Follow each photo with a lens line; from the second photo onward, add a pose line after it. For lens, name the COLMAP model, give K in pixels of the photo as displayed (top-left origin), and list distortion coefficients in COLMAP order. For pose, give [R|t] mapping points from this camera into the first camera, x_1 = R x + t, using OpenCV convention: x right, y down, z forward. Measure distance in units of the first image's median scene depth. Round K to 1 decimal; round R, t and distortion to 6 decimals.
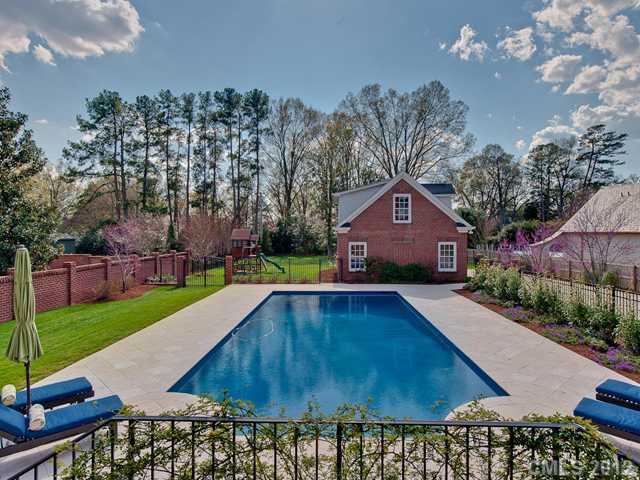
lens RADIAL K [[390.8, 0, 318.0], [0, 390.8, 235.4], [0, 0, 1]] dist [-0.002075, -0.001091]
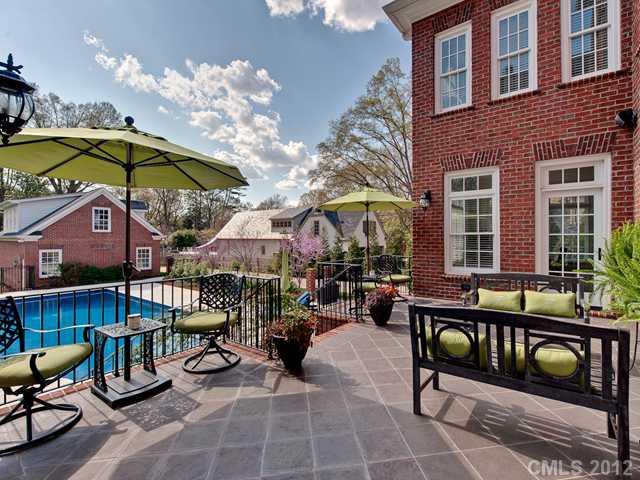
lens RADIAL K [[390.8, 0, 318.0], [0, 390.8, 235.4], [0, 0, 1]] dist [-0.002075, -0.001091]
pose [[0.618975, -0.002513, 0.785407, -0.294778], [0.007818, 0.999965, -0.002962, -0.012434], [-0.785372, 0.007974, 0.618973, -0.230406]]
